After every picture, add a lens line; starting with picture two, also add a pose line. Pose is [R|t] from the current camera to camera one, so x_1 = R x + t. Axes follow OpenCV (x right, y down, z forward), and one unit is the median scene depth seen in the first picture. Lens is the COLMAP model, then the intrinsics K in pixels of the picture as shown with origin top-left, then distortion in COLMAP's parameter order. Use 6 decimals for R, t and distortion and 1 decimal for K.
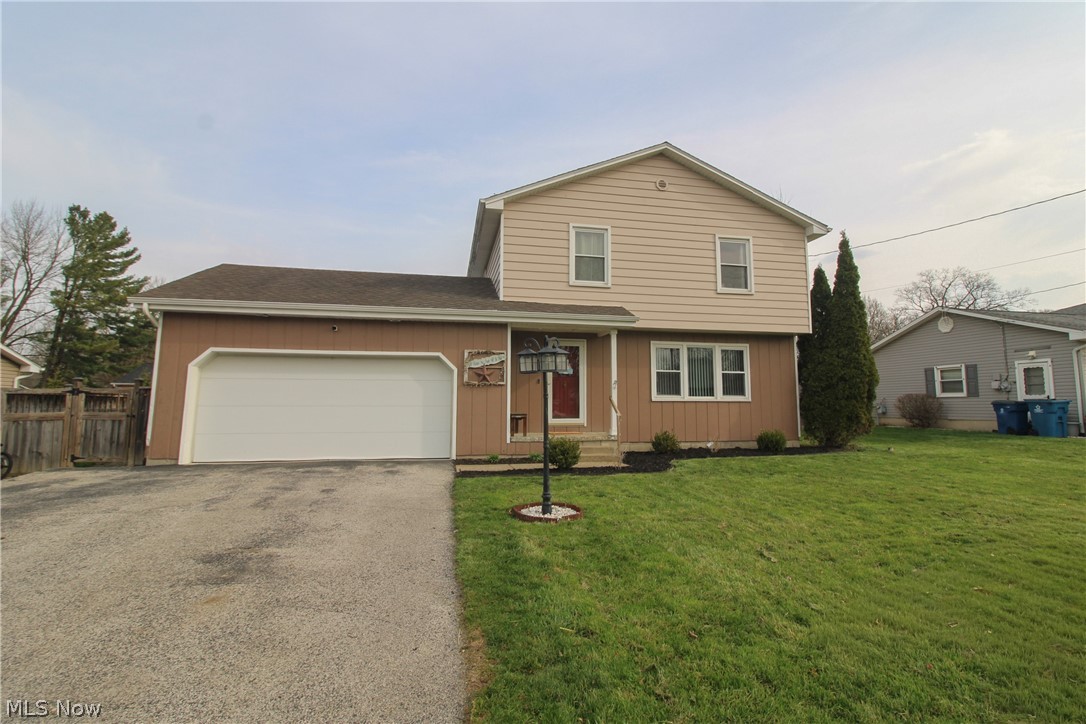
lens RADIAL K [[519.8, 0, 547.6], [0, 519.8, 347.0], [0, 0, 1]] dist [-0.000739, -0.012996]
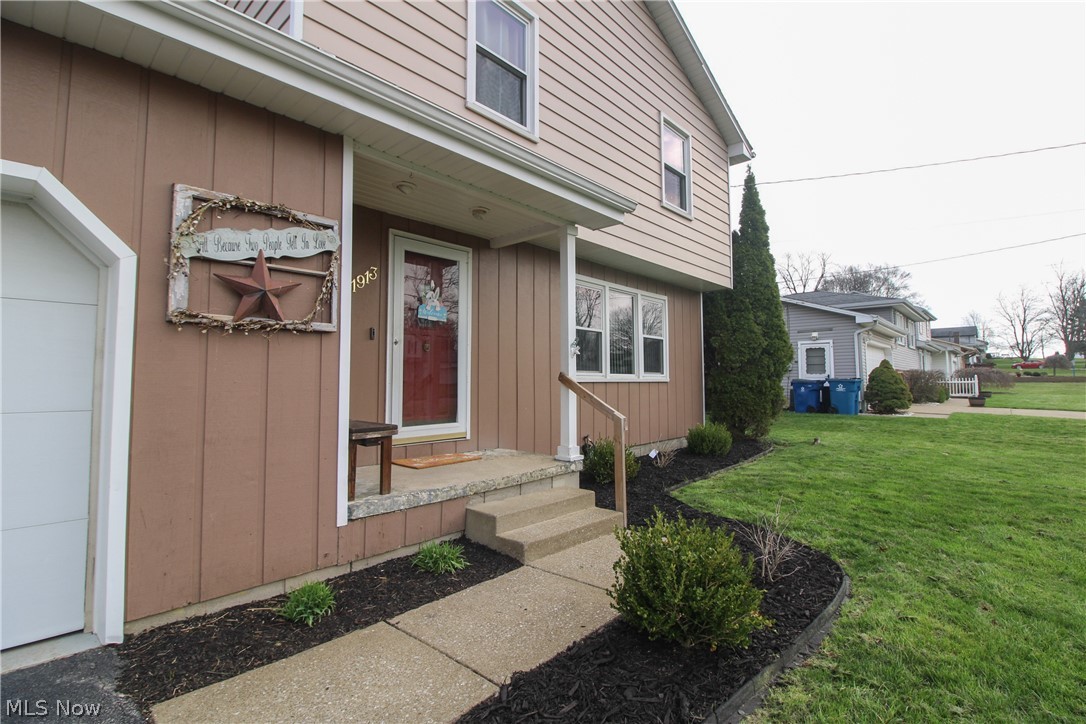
lens RADIAL K [[507.5, 0, 546.3], [0, 507.5, 348.6], [0, 0, 1]] dist [-0.002410, -0.012272]
pose [[0.804354, 0.032582, 0.593256, -0.137351], [-0.058303, 0.998005, 0.024238, 0.059553], [-0.591283, -0.054084, 0.804649, 0.608028]]
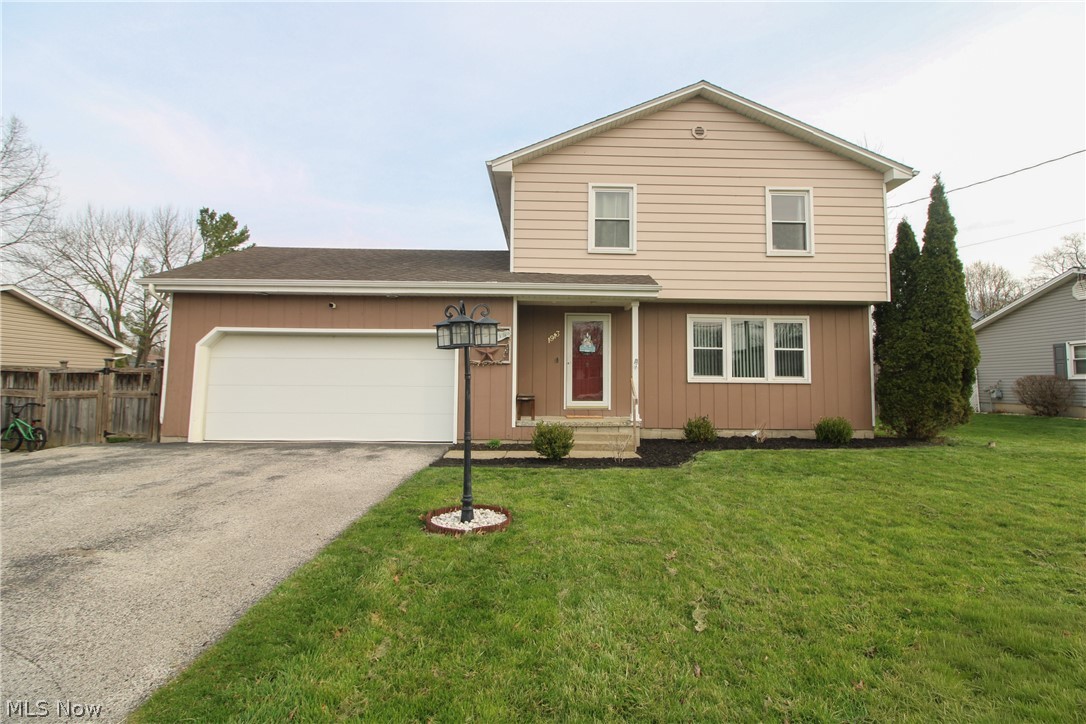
lens RADIAL K [[507.5, 0, 546.3], [0, 507.5, 348.6], [0, 0, 1]] dist [-0.002410, -0.012272]
pose [[0.983669, -0.006389, -0.179873, 0.124108], [0.013598, 0.999152, 0.038872, 0.010511], [0.179472, -0.040683, 0.982921, 0.119673]]
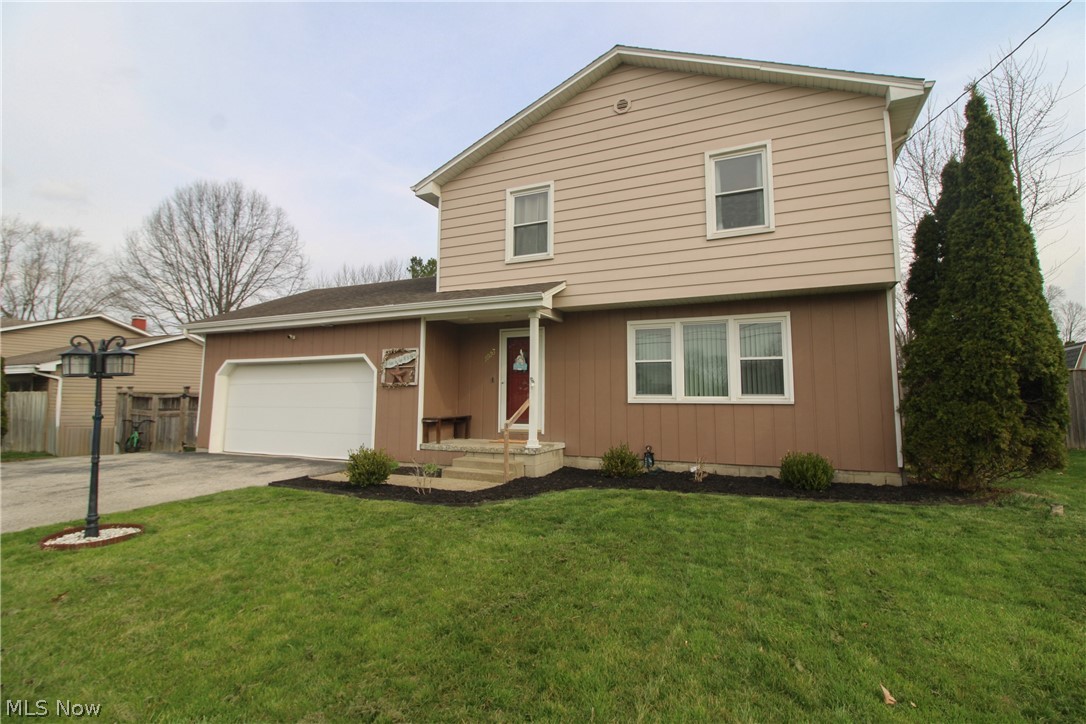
lens RADIAL K [[519.8, 0, 547.6], [0, 519.8, 347.0], [0, 0, 1]] dist [-0.000739, -0.012996]
pose [[0.807317, -0.059918, -0.587068, 0.560286], [0.062944, 0.997900, -0.015289, 0.029891], [0.586751, -0.024609, 0.809393, 0.354961]]
